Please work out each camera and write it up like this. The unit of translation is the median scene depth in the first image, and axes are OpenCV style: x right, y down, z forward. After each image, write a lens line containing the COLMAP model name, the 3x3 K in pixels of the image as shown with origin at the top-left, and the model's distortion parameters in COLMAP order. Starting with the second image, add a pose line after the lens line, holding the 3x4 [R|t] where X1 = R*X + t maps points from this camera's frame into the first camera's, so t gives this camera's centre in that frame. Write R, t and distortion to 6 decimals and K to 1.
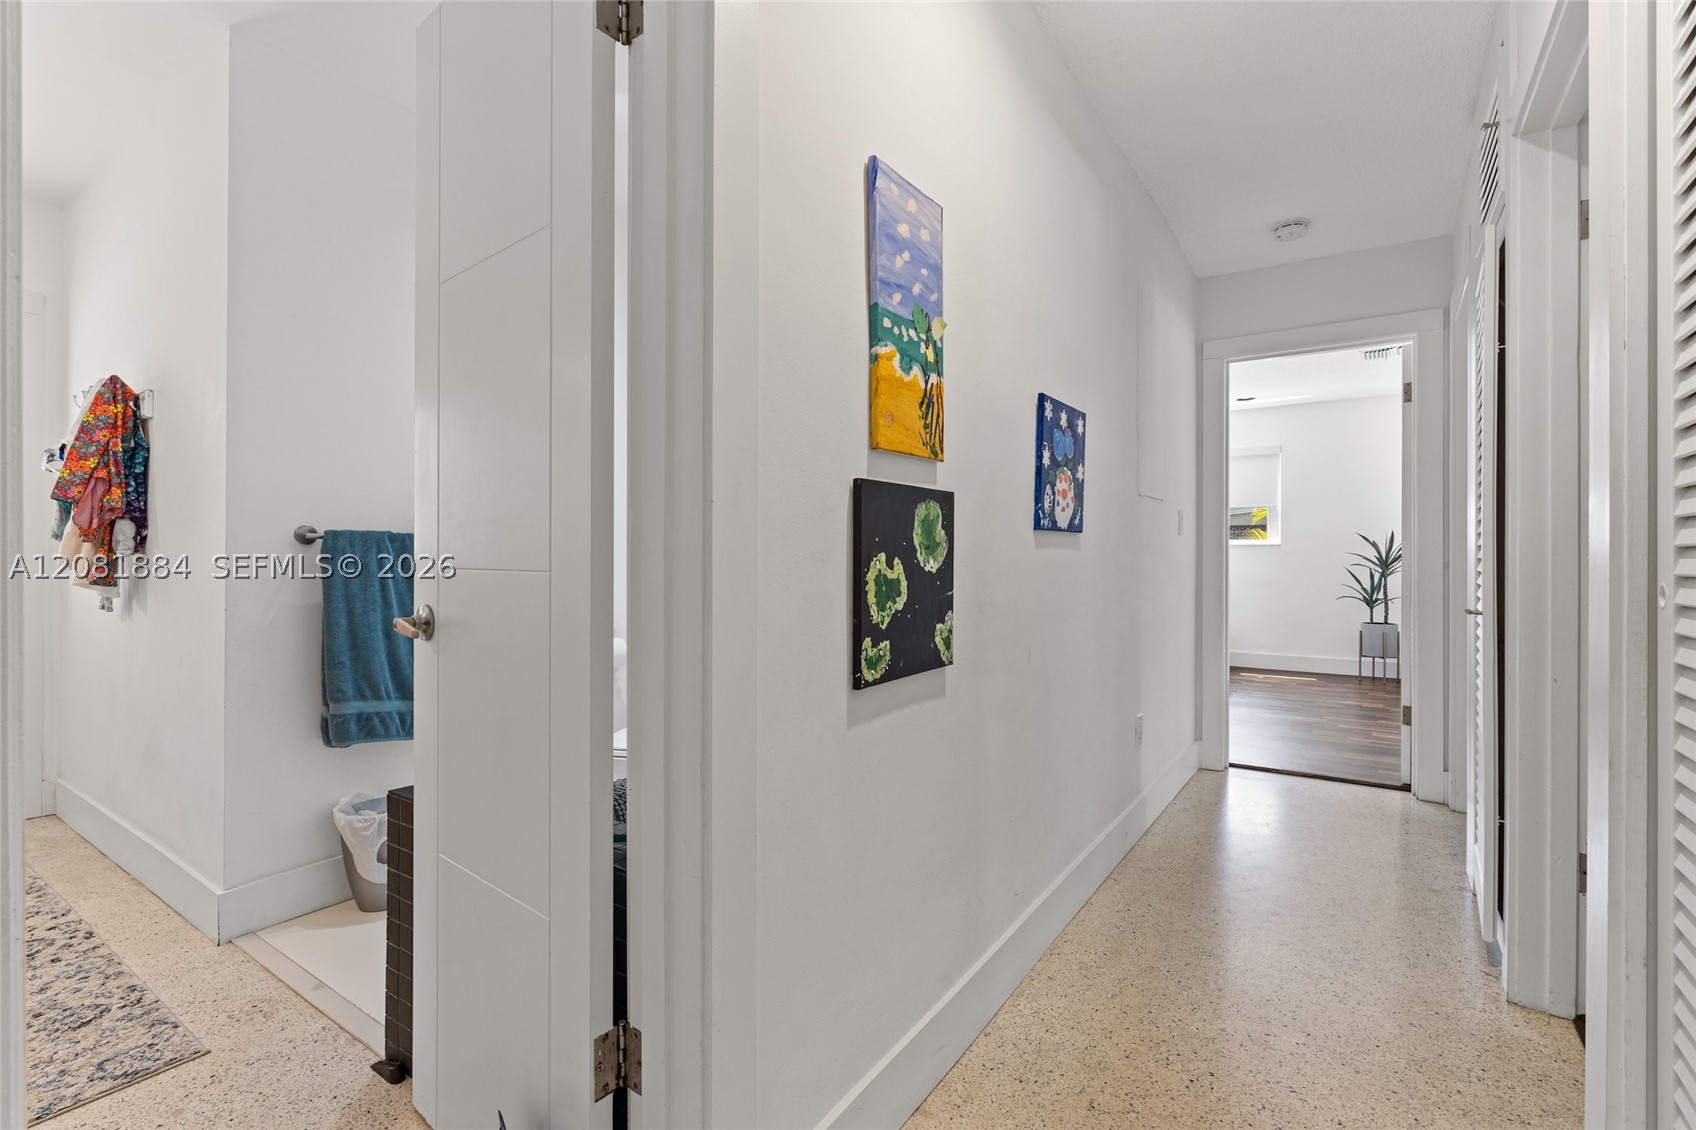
lens RADIAL K [[774.3, 0, 847.2], [0, 774.3, 545.3], [0, 0, 1]] dist [-0.000554, -0.000005]
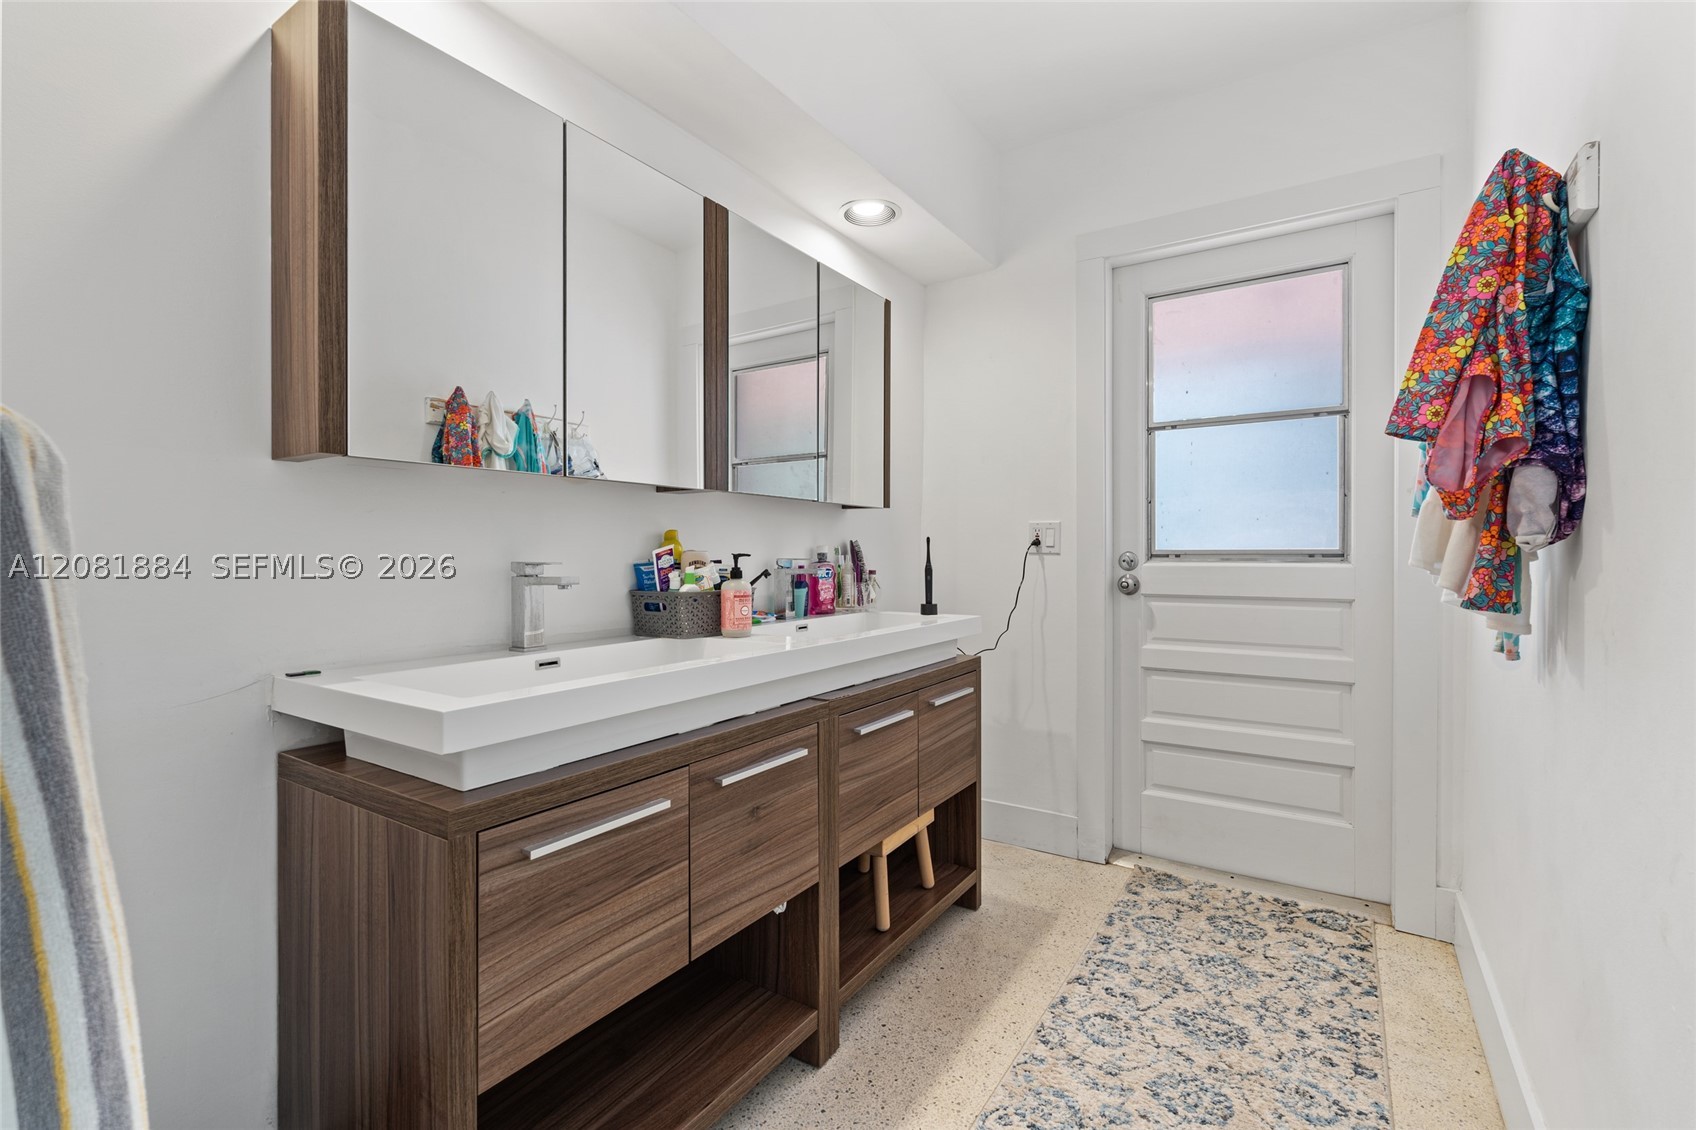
lens RADIAL K [[754.5, 0, 843.6], [0, 754.5, 562.6], [0, 0, 1]] dist [-0.001621, -0.000452]
pose [[0.032953, 0.012784, -0.999375, -0.515907], [0.011008, 0.999853, 0.013153, 0.012348], [0.999396, -0.011434, 0.032808, 0.592286]]
